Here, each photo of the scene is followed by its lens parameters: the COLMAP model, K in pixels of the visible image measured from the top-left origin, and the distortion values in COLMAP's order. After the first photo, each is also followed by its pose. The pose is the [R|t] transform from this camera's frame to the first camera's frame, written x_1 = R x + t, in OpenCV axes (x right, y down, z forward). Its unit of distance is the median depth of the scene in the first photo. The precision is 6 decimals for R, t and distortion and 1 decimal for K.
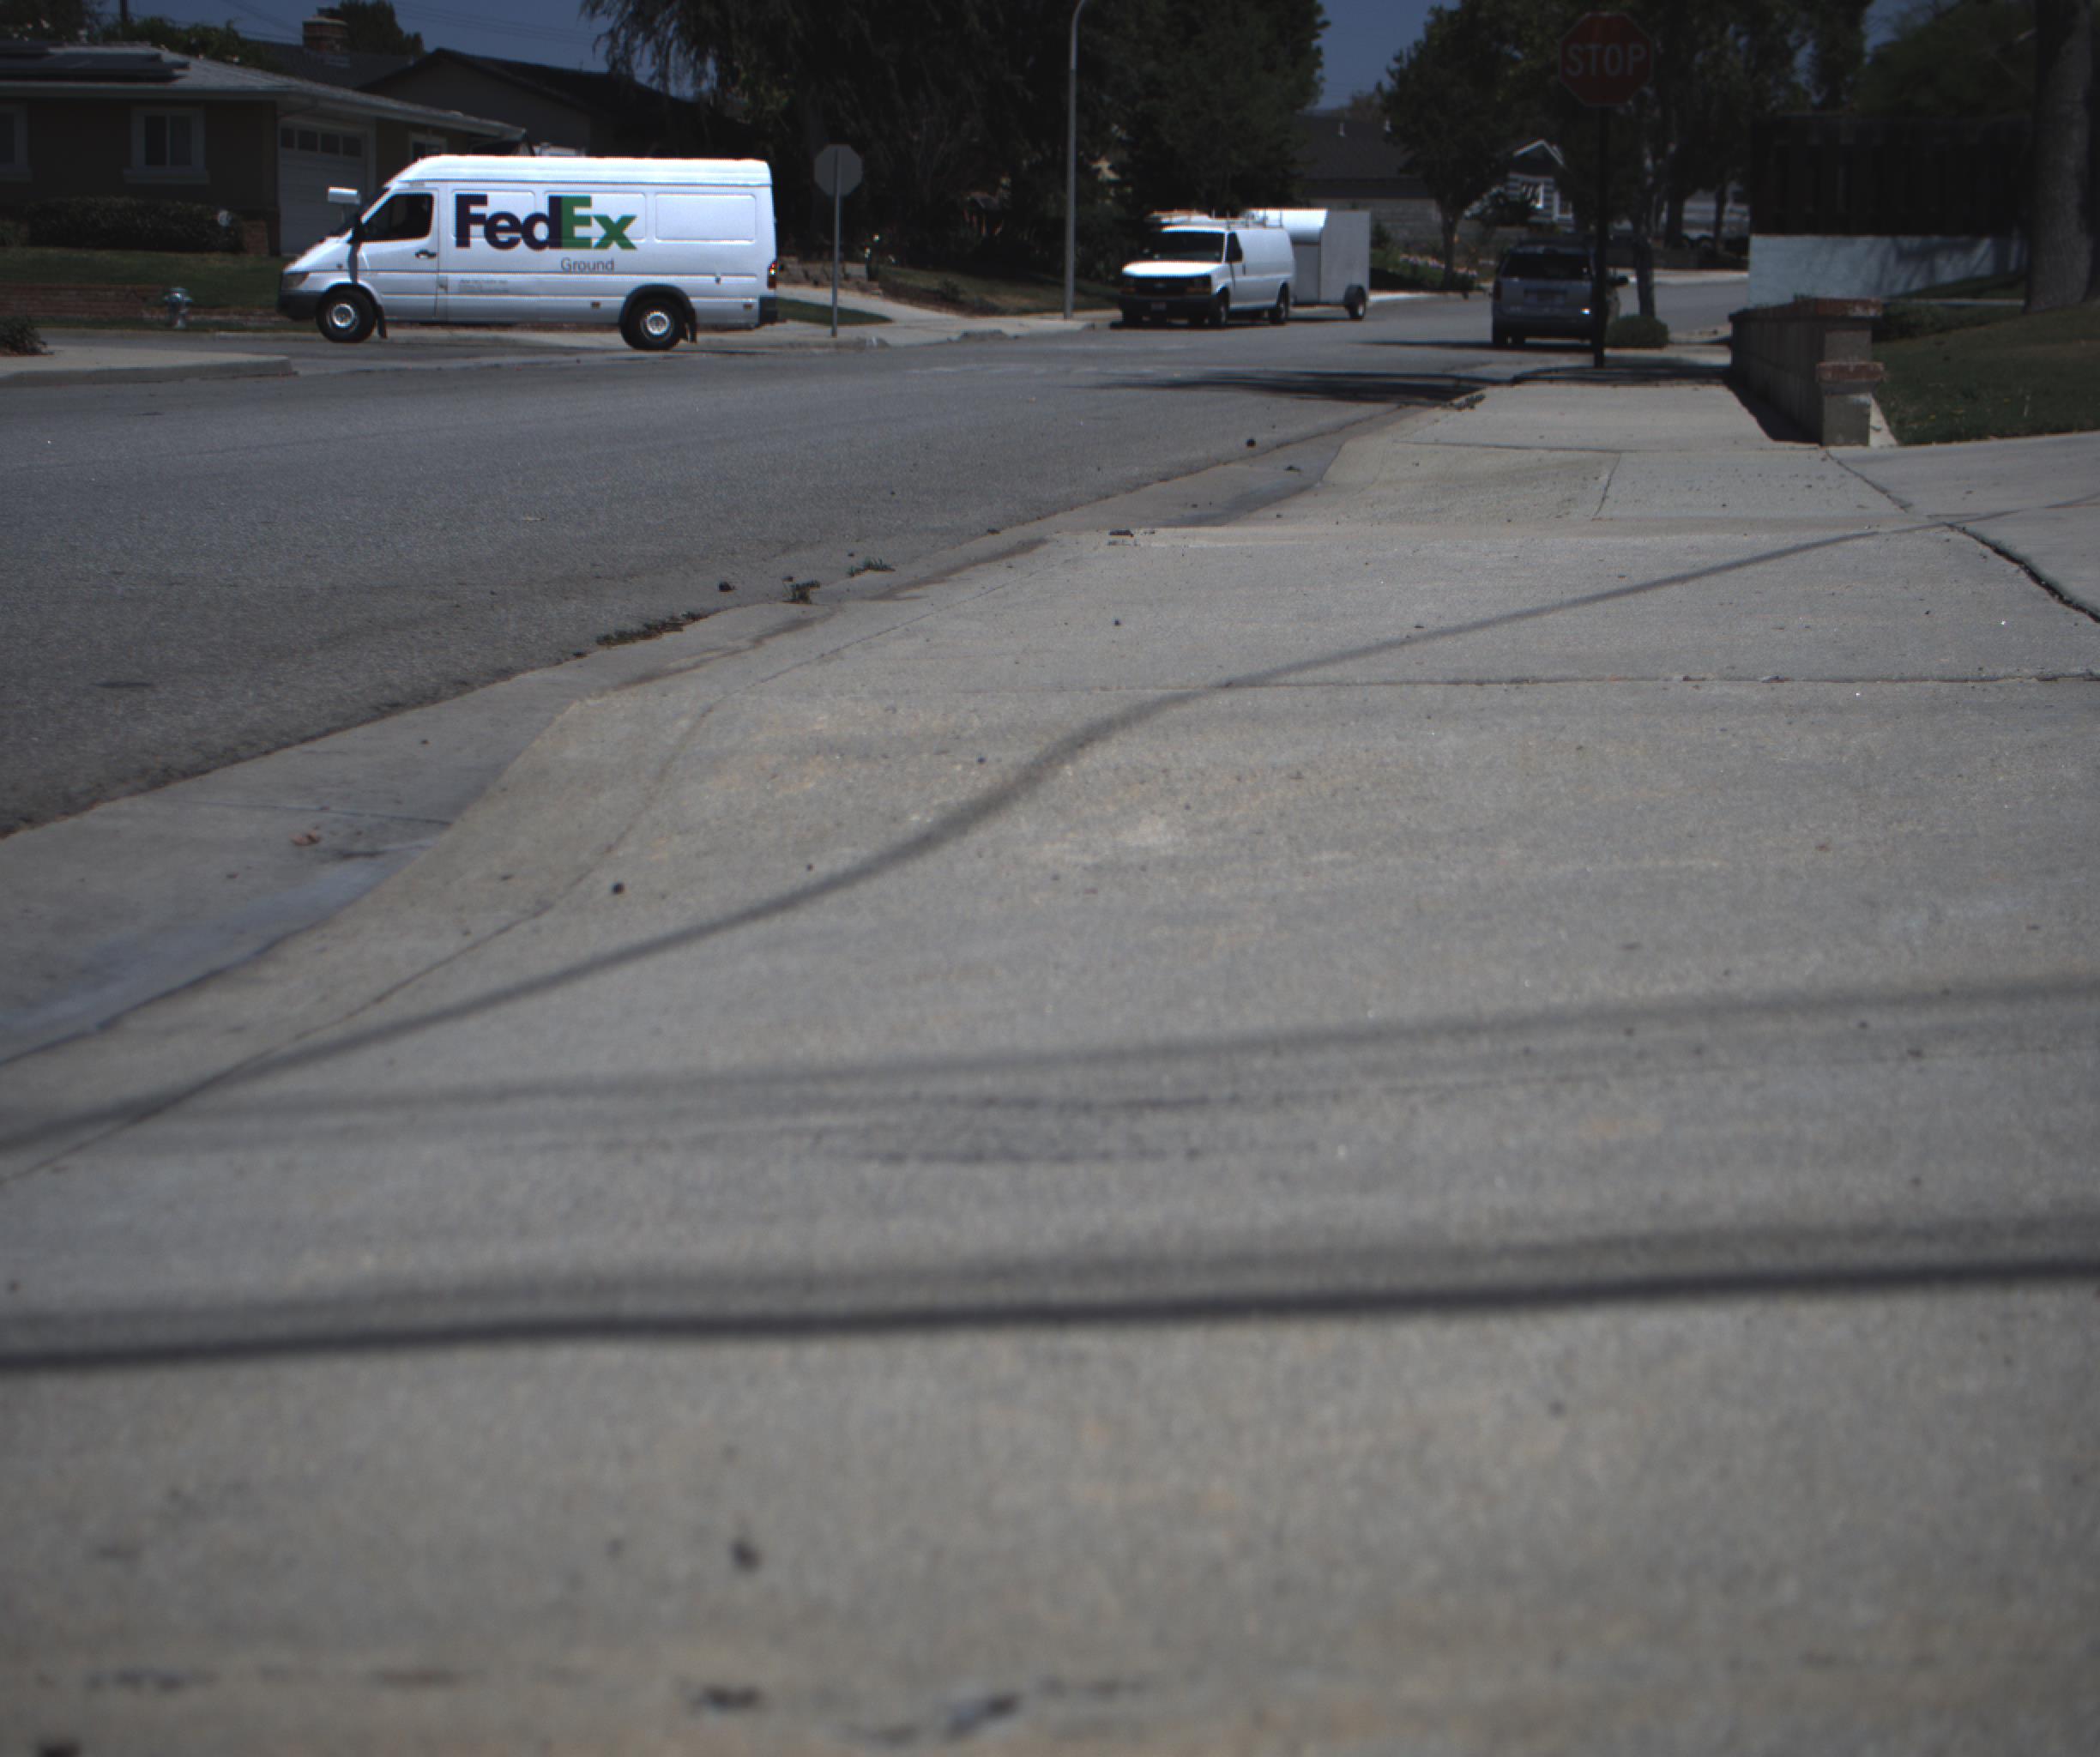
lens RADIAL K [[3955.1, 0, 1024.1], [0, 3955.1, 842.6], [0, 0, 1]] dist [-0.167731, 0.876575]
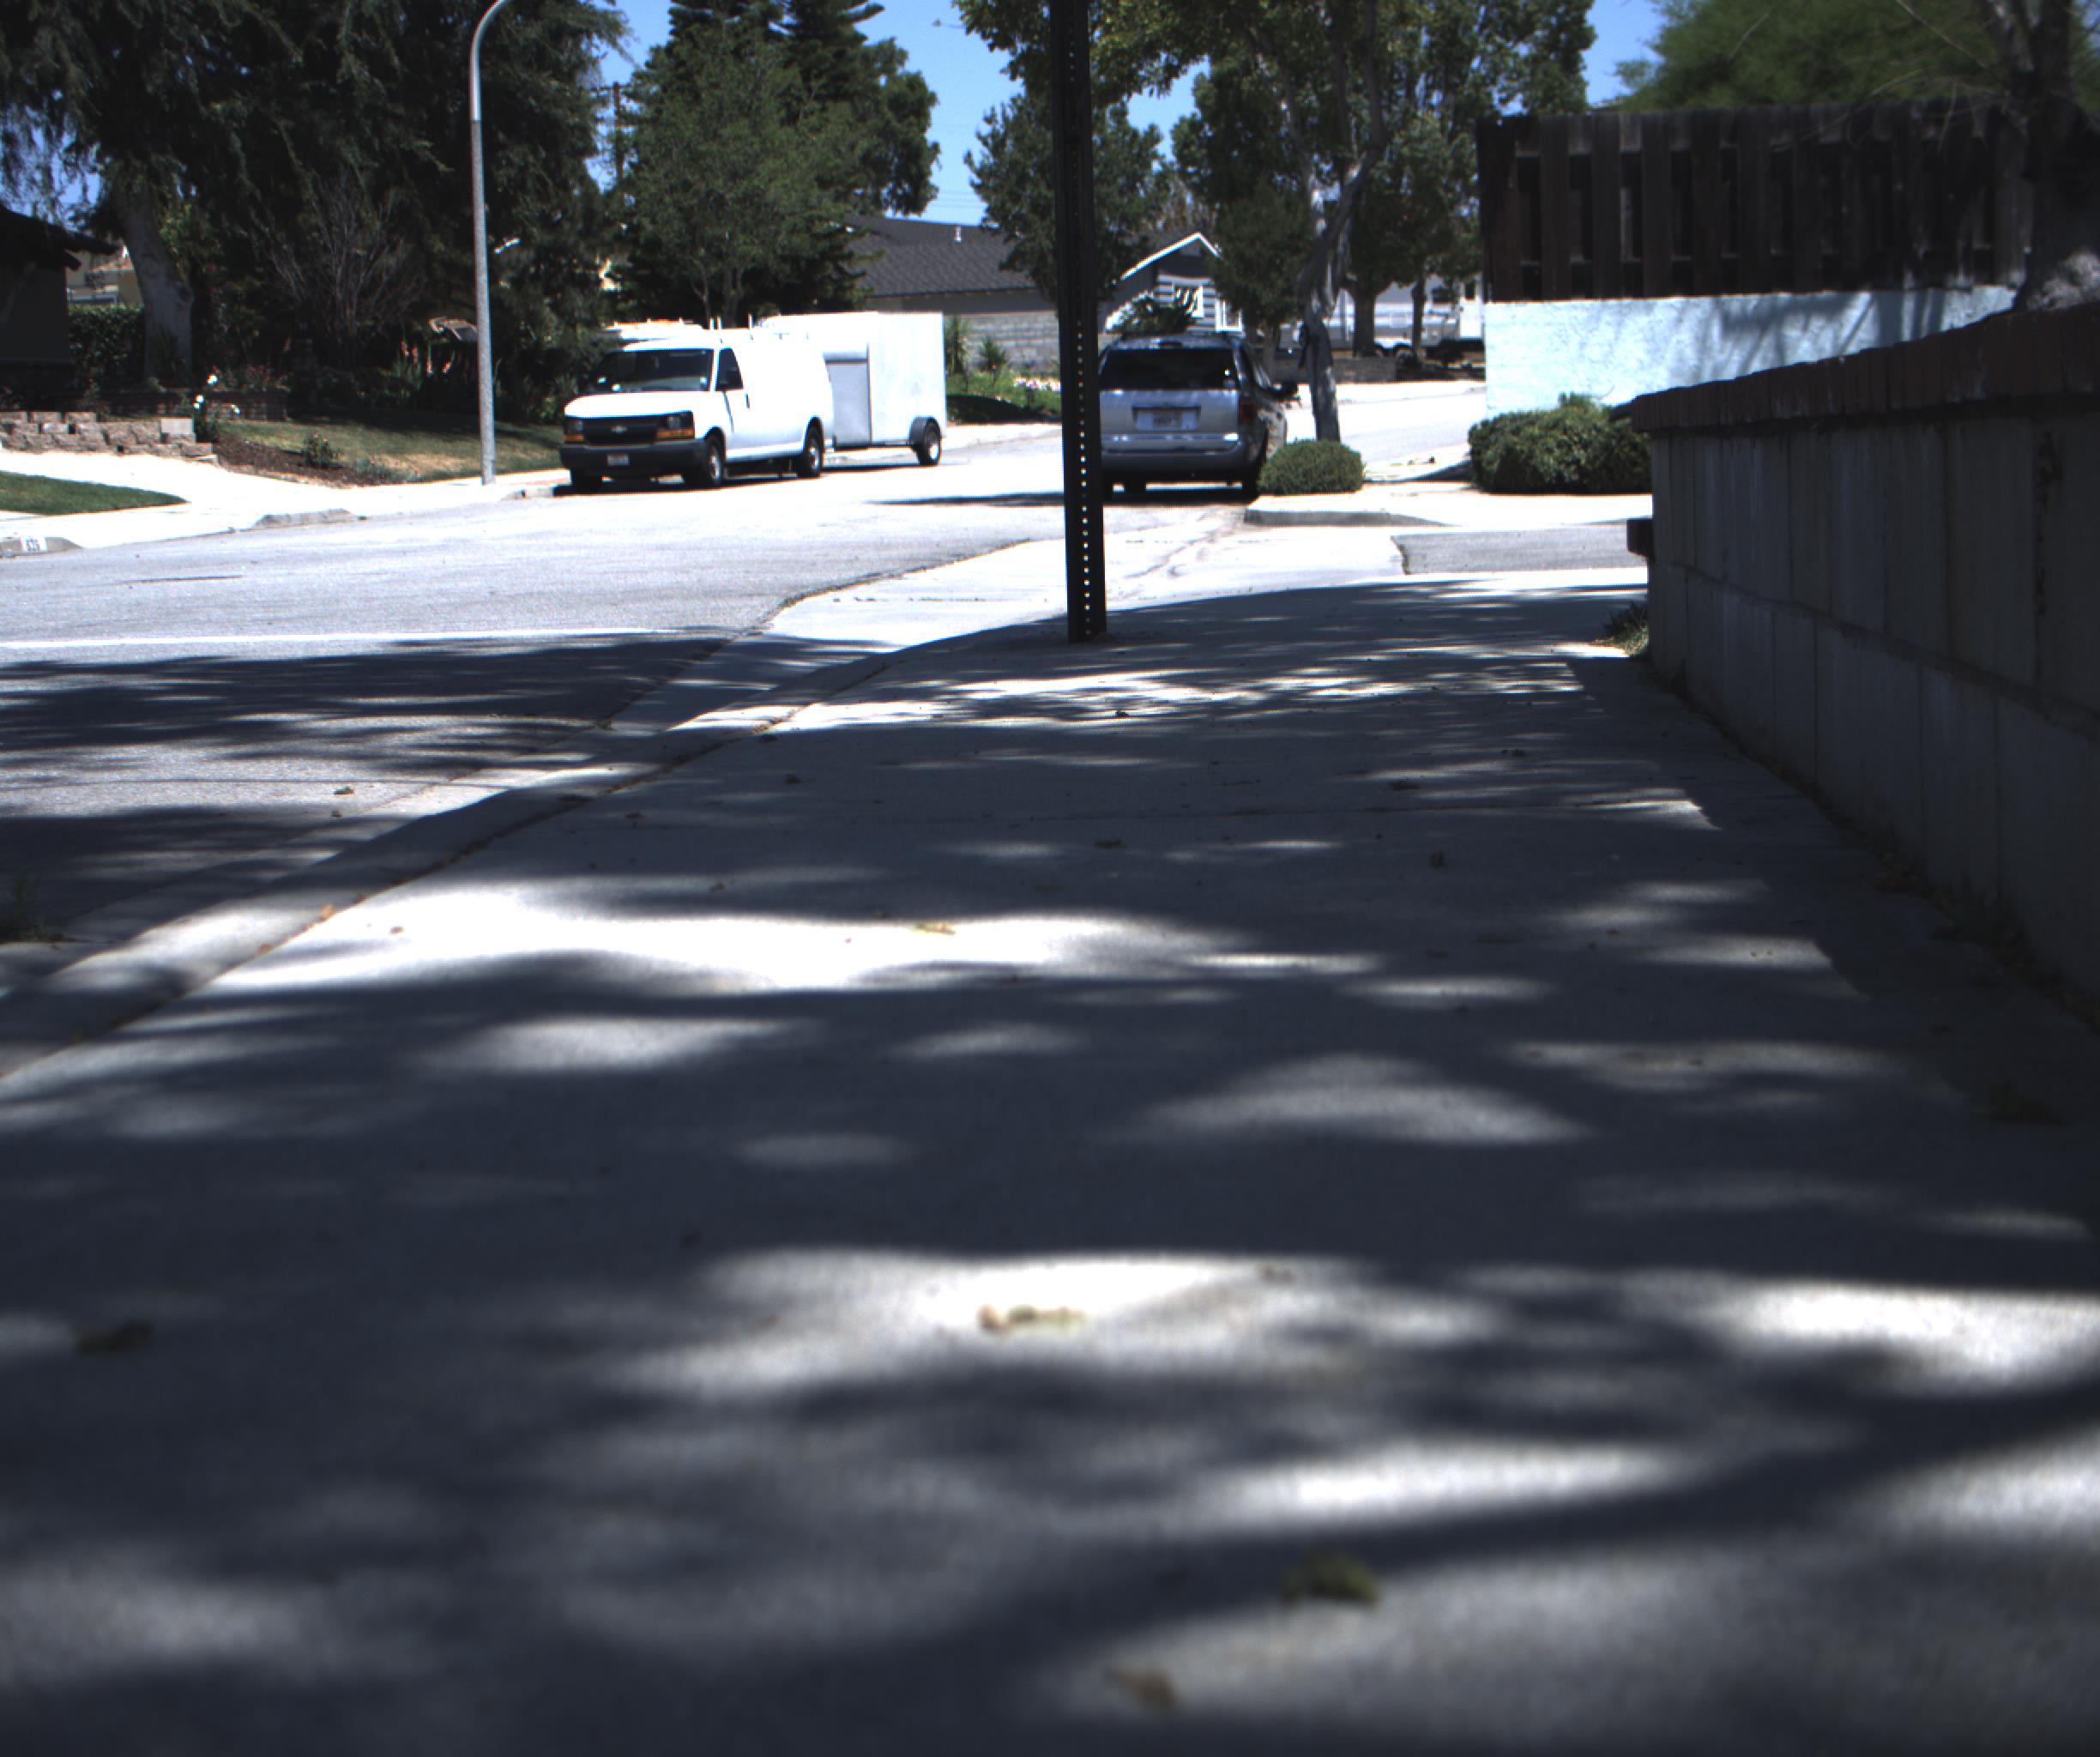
lens RADIAL K [[3955.1, 0, 1024.1], [0, 3955.1, 842.6], [0, 0, 1]] dist [-0.167731, 0.876575]
pose [[0.996246, -0.049910, 0.070733, 0.050937], [0.052526, 0.997984, -0.035614, -0.040808], [-0.068813, 0.039195, 0.996859, 0.308935]]
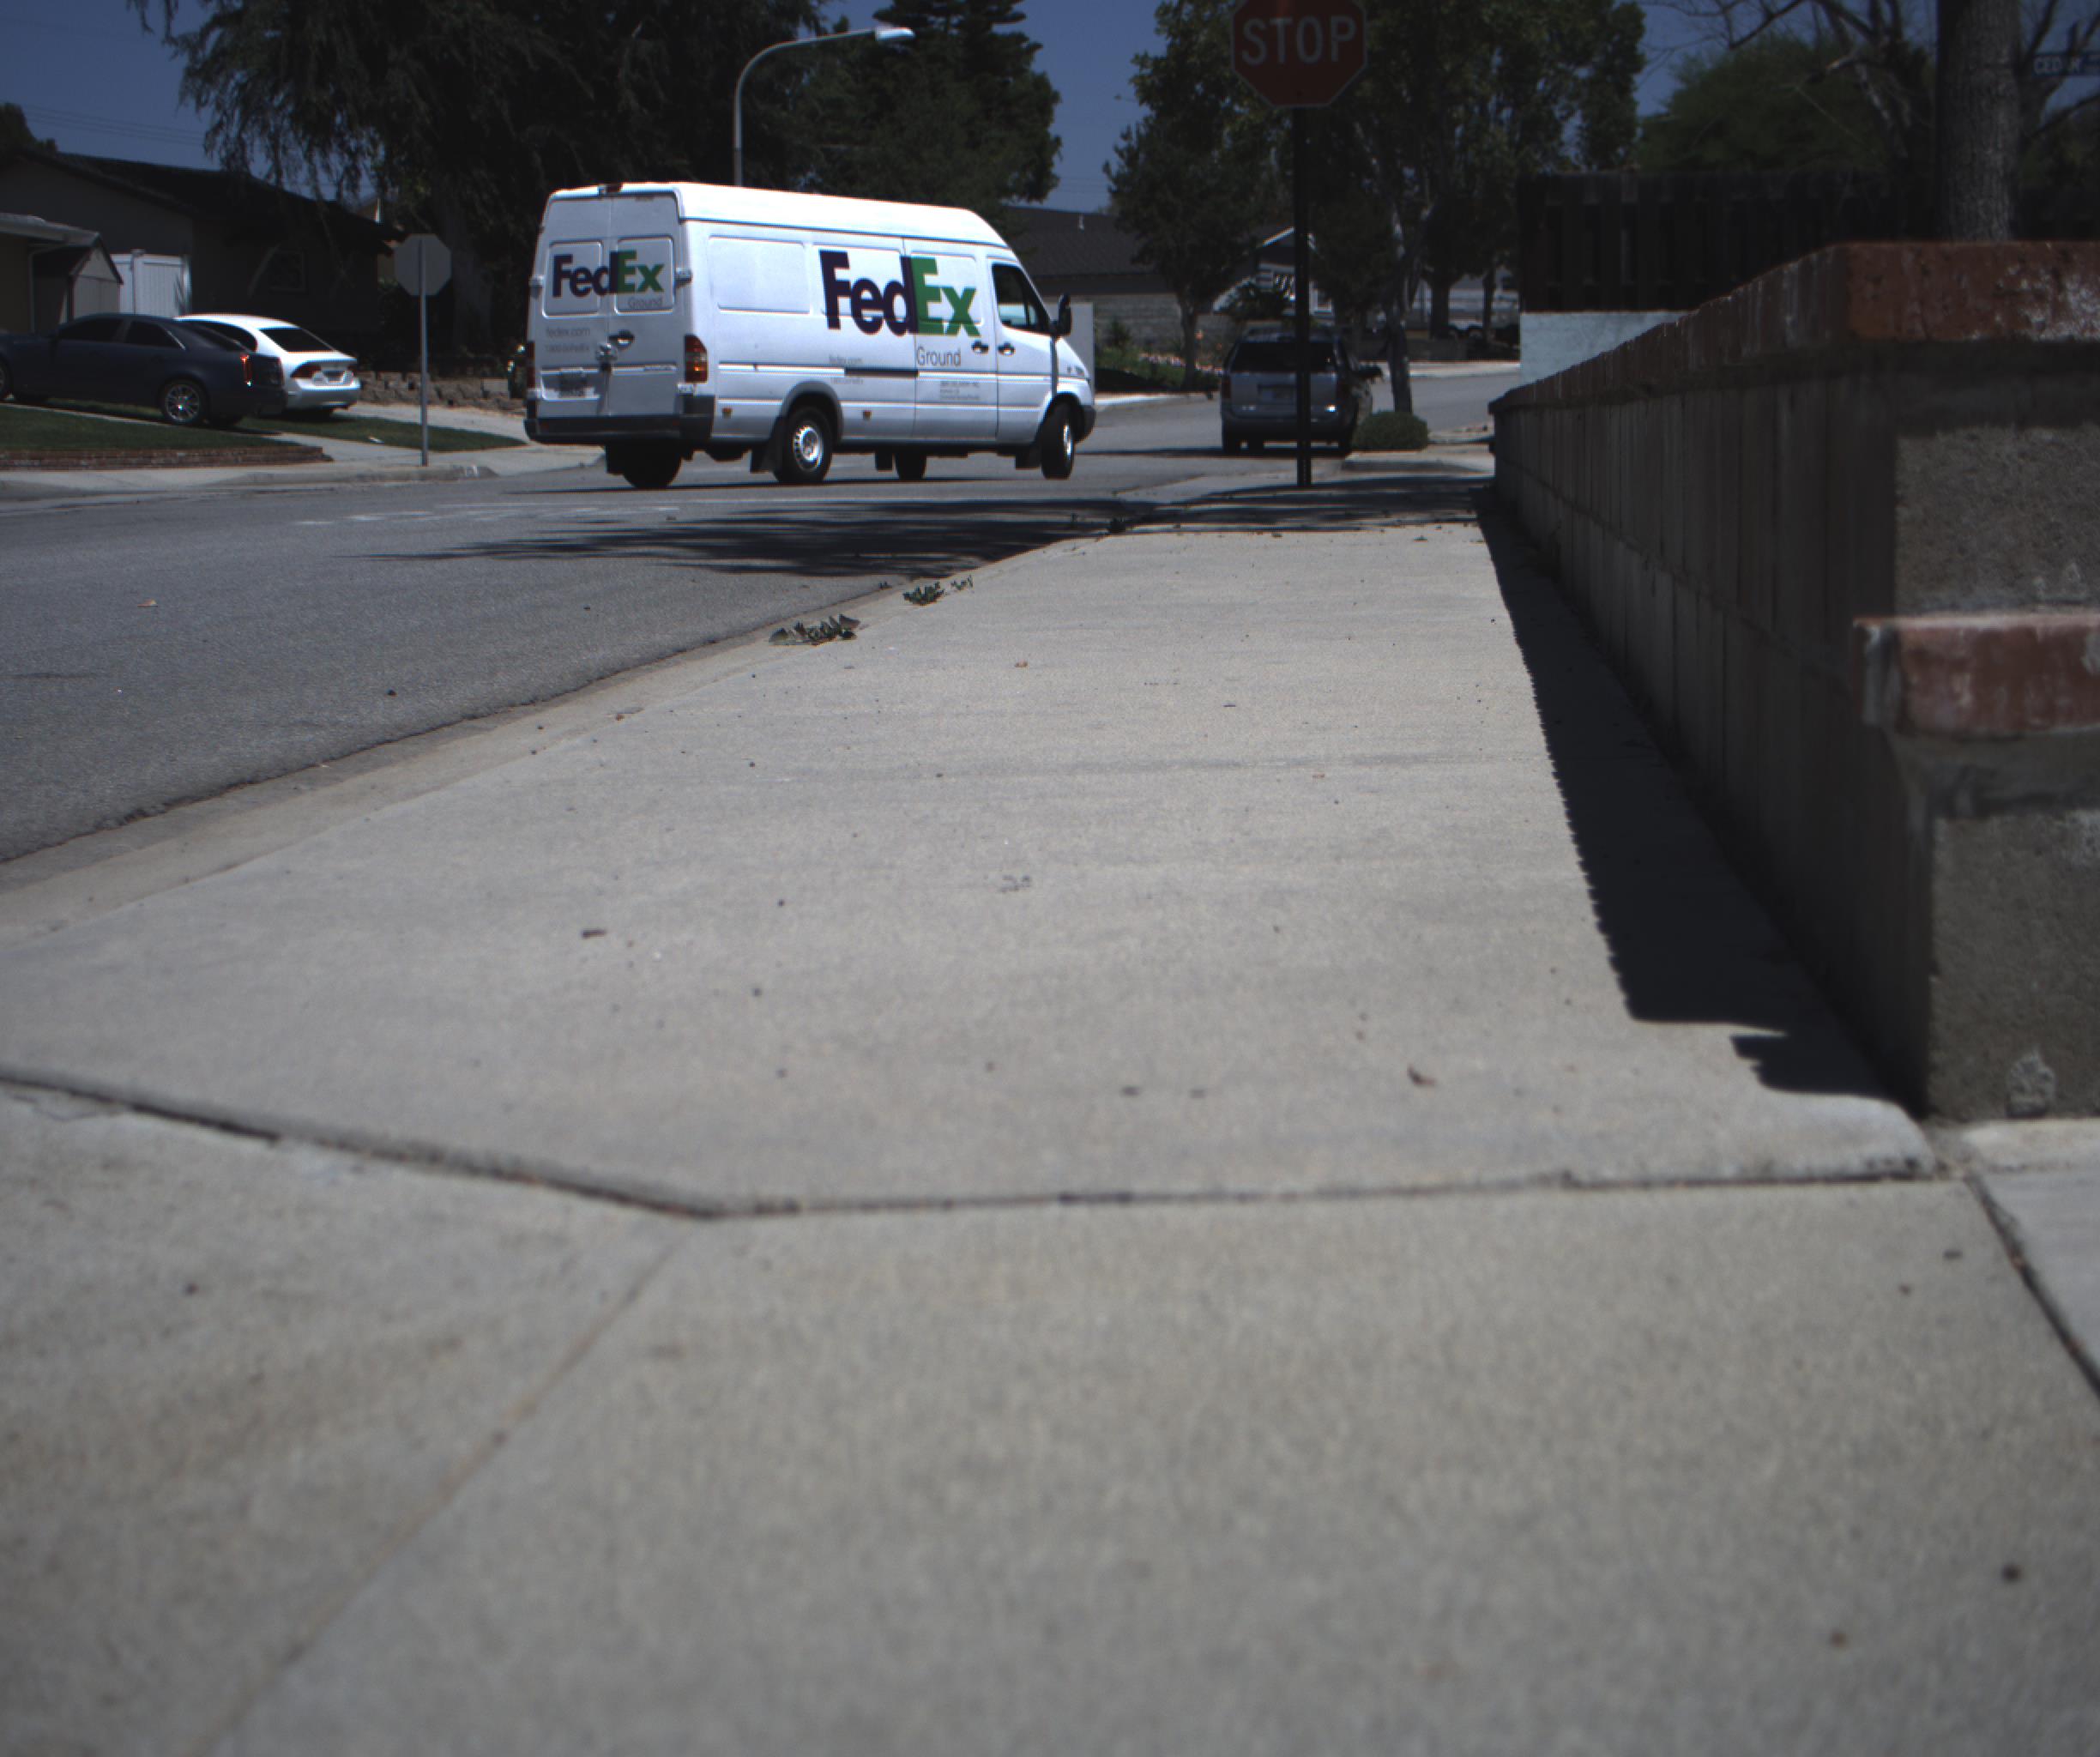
lens RADIAL K [[3955.1, 0, 1024.1], [0, 3955.1, 842.6], [0, 0, 1]] dist [-0.167731, 0.876575]
pose [[0.998113, -0.032893, 0.051843, 0.024561], [0.034343, 0.999036, -0.027328, -0.017163], [-0.050894, 0.029057, 0.998281, 0.131053]]
